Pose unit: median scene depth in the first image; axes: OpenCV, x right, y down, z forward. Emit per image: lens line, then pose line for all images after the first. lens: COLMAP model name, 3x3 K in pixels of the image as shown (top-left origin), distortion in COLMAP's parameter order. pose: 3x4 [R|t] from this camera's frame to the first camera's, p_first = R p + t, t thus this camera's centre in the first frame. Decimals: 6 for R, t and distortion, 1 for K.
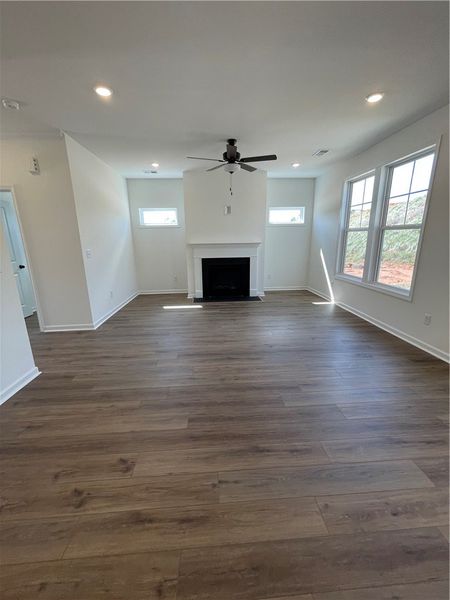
lens RADIAL K [[243.7, 0, 225.0], [0, 243.7, 300.0], [0, 0, 1]] dist [0.001071, 0.000082]
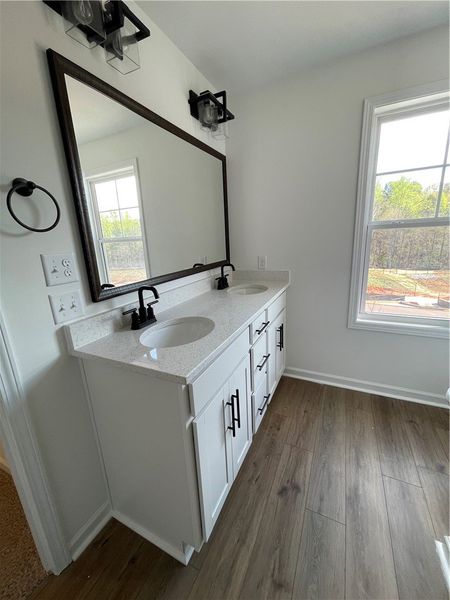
lens RADIAL K [[243.7, 0, 225.0], [0, 243.7, 300.0], [0, 0, 1]] dist [0.001071, 0.000082]
pose [[0.504332, -0.211163, 0.837293, 0.000476], [0.253374, 0.963146, 0.090287, -0.039614], [-0.825501, 0.166614, 0.539248, 0.141313]]
